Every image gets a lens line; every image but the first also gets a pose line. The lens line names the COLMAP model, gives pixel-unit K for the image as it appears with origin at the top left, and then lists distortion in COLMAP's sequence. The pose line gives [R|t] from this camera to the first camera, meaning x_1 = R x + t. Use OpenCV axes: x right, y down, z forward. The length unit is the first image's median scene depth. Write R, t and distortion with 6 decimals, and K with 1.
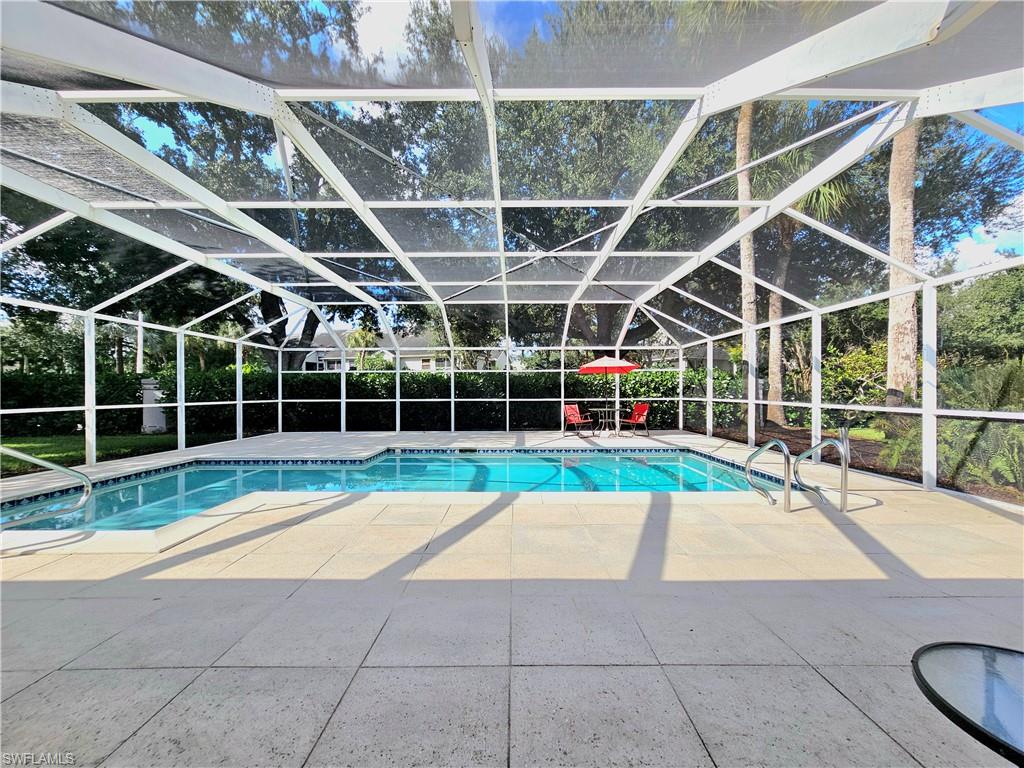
lens RADIAL K [[416.3, 0, 514.6], [0, 416.3, 382.0], [0, 0, 1]] dist [-0.007694, 0.005531]
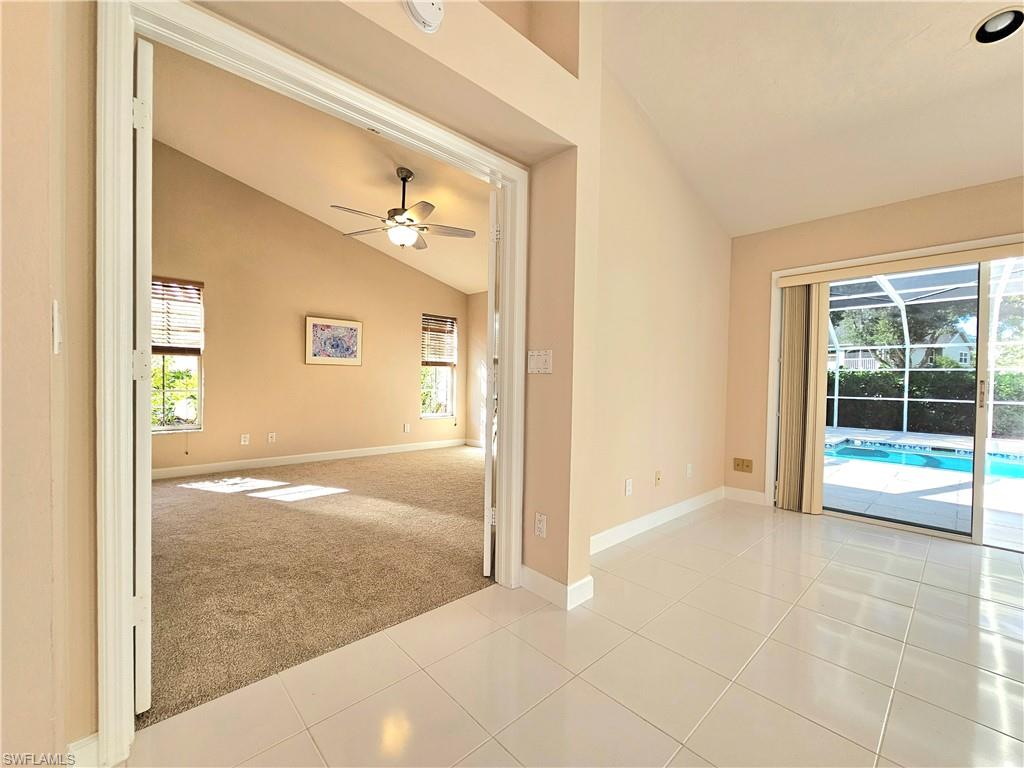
lens RADIAL K [[425.5, 0, 512.2], [0, 425.5, 388.9], [0, 0, 1]] dist [-0.000369, 0.000349]
pose [[0.674627, 0.029913, -0.737552, -0.066456], [-0.003117, 0.999285, 0.037677, -0.026932], [0.738152, -0.023119, 0.674238, -0.612839]]
